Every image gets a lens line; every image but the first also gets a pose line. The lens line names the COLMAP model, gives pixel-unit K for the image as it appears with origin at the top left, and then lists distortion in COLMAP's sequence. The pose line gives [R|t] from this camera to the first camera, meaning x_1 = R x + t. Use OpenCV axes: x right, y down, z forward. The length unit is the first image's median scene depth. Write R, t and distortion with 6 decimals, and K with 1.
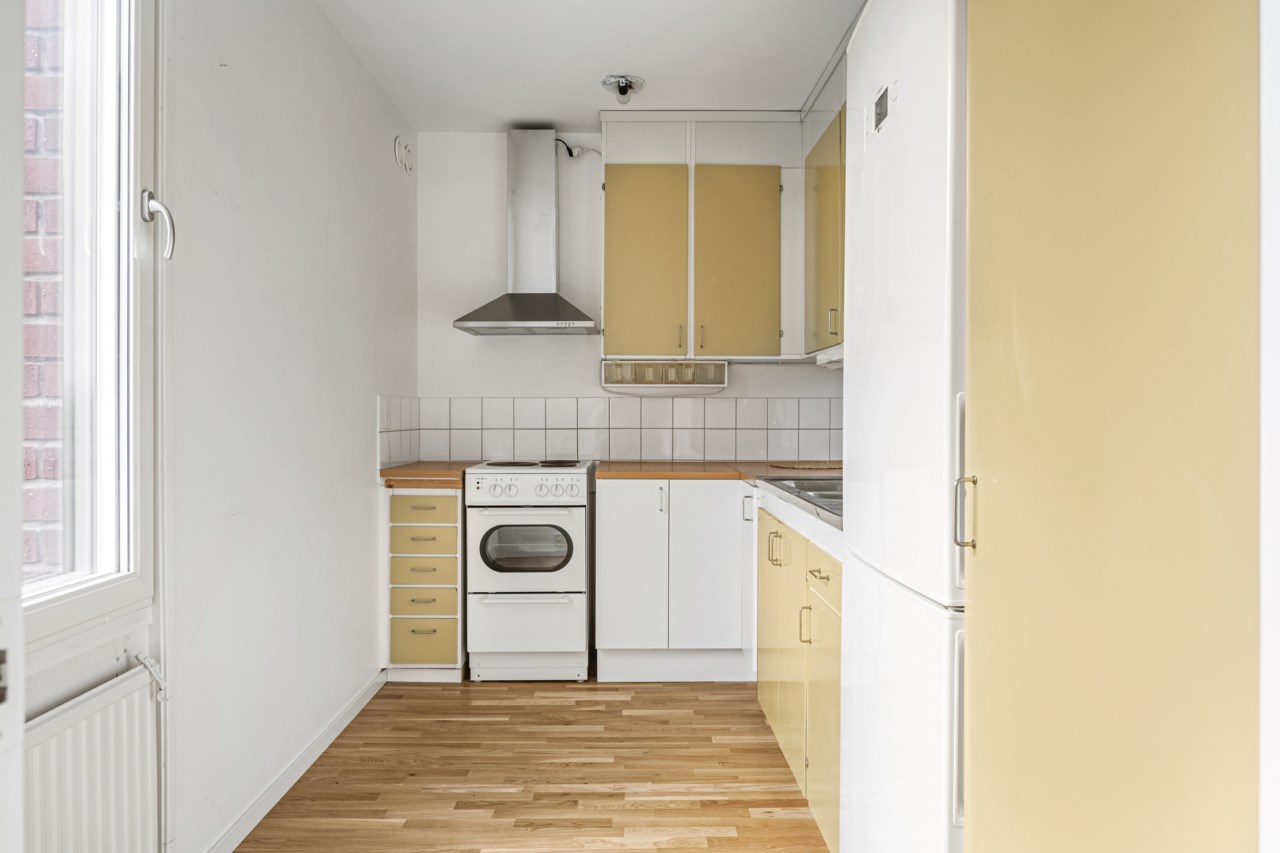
lens RADIAL K [[816.3, 0, 640.0], [0, 816.3, 426.5], [0, 0, 1]] dist [-0.001201, 0.000424]
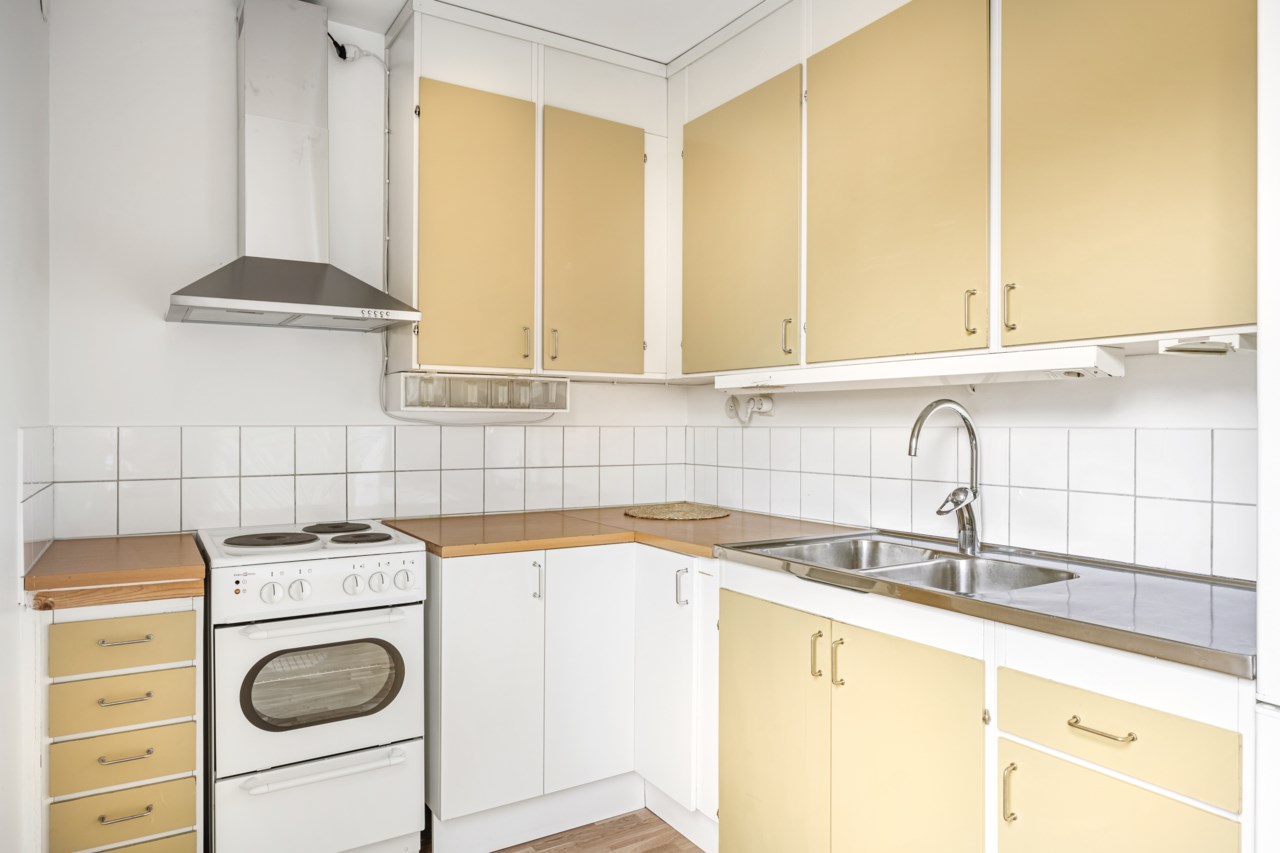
lens RADIAL K [[816.3, 0, 640.0], [0, 816.3, 426.5], [0, 0, 1]] dist [-0.001201, 0.000424]
pose [[0.855651, -0.001148, 0.517552, -0.243031], [0.004924, 0.999970, -0.005921, -0.033694], [-0.517530, 0.007615, 0.855631, 0.353668]]
